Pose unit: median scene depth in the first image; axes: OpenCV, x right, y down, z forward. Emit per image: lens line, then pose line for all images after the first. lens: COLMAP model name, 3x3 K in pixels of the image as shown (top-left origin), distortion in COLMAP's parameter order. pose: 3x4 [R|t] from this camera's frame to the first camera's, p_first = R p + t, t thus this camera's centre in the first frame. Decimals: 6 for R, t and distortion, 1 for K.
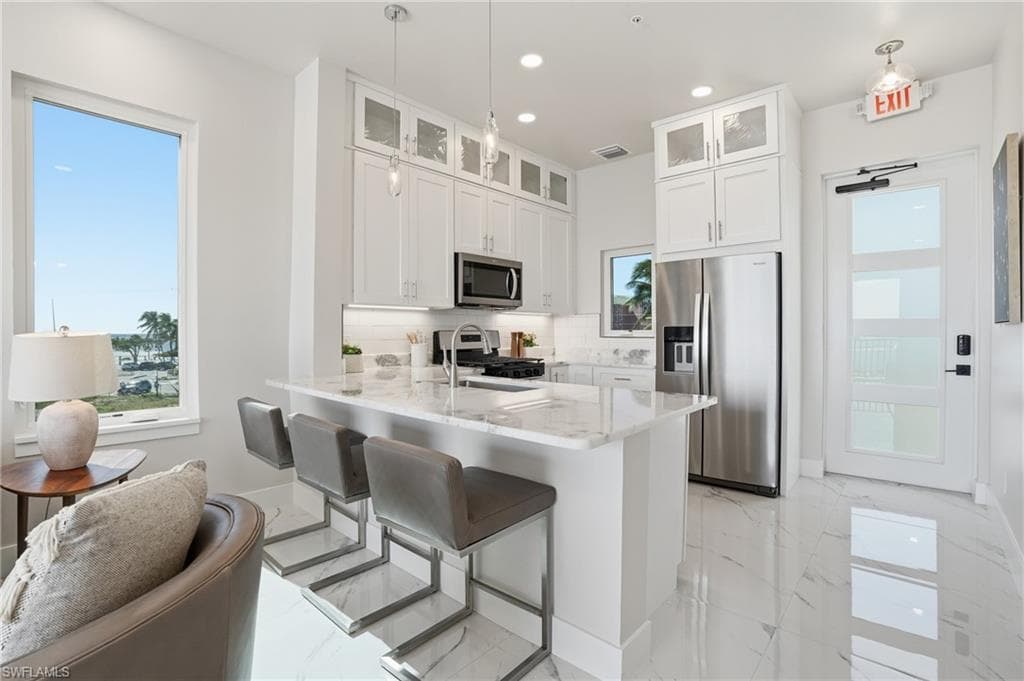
lens RADIAL K [[479.6, 0, 504.8], [0, 479.6, 334.4], [0, 0, 1]] dist [-0.053549, 0.014719]
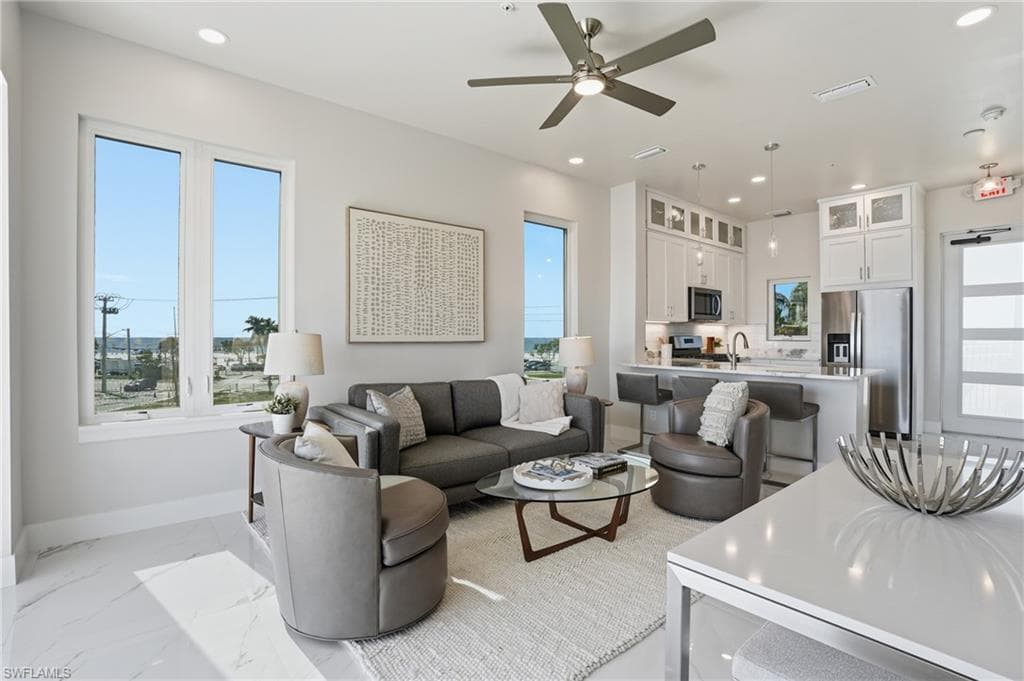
lens RADIAL K [[479.6, 0, 503.7], [0, 479.6, 338.4], [0, 0, 1]] dist [-0.053549, 0.014719]
pose [[0.989372, 0.002501, -0.145387, -0.485927], [-0.002575, 0.999997, -0.000324, 0.002455], [0.145386, 0.000694, 0.989375, -0.661541]]
